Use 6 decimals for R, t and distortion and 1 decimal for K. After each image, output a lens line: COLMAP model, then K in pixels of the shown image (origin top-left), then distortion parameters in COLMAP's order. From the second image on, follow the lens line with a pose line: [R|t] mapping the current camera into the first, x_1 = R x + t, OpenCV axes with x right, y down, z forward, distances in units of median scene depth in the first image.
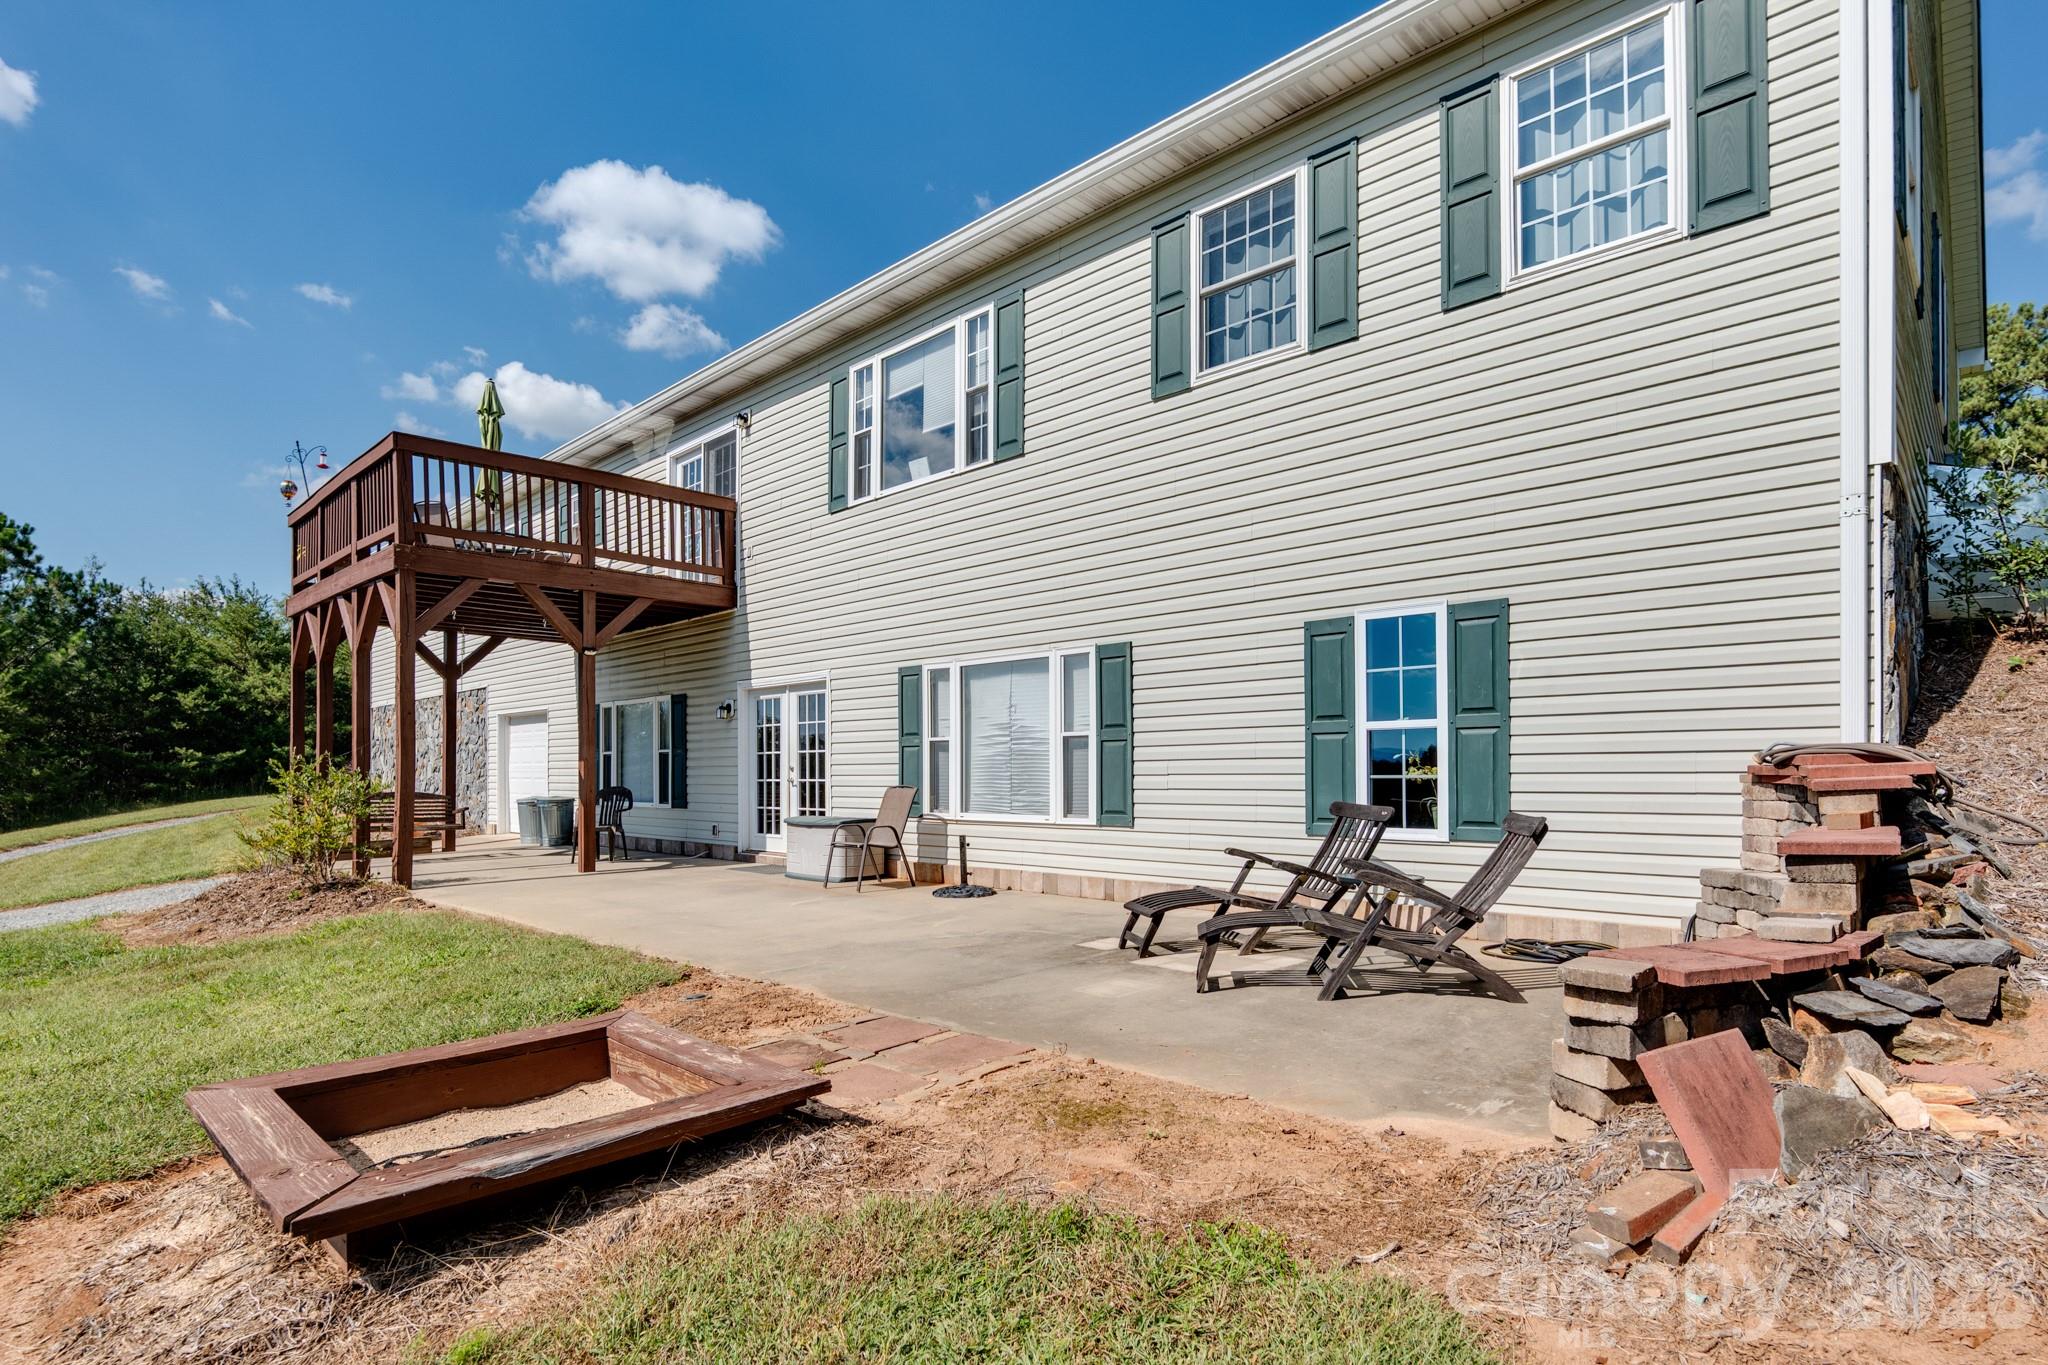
lens RADIAL K [[987.6, 0, 992.0], [0, 987.6, 758.8], [0, 0, 1]] dist [-0.000878, 0.000276]
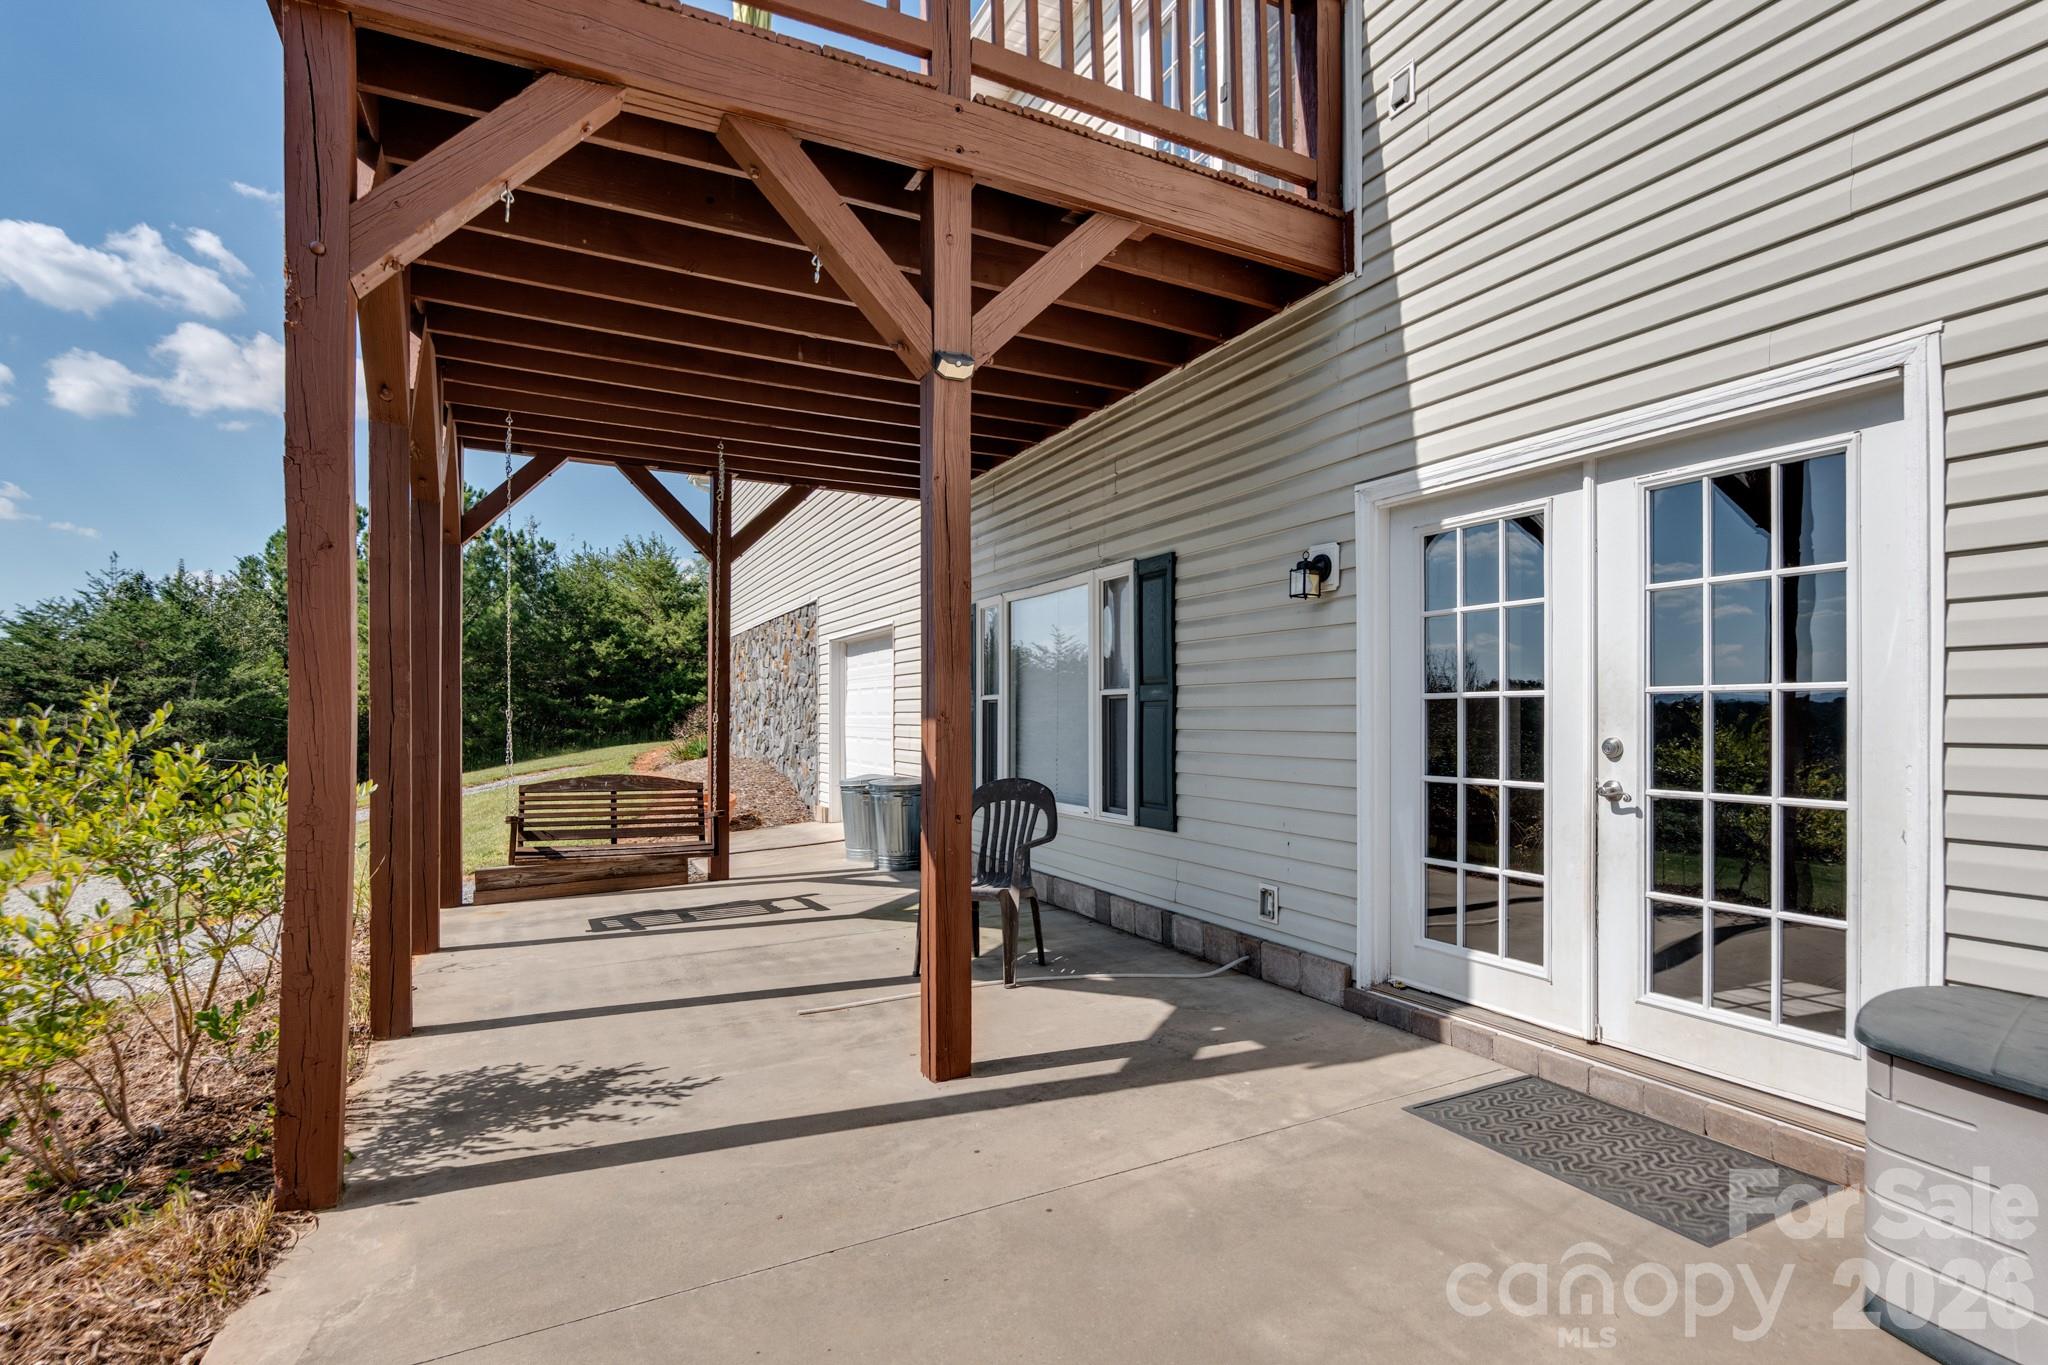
lens RADIAL K [[987.6, 0, 1025.5], [0, 987.6, 699.0], [0, 0, 1]] dist [-0.000878, 0.000276]
pose [[0.948092, -0.002508, -0.317986, -0.214151], [0.000708, 0.999983, -0.005774, -0.002197], [0.317995, 0.005249, 0.948078, 0.531892]]
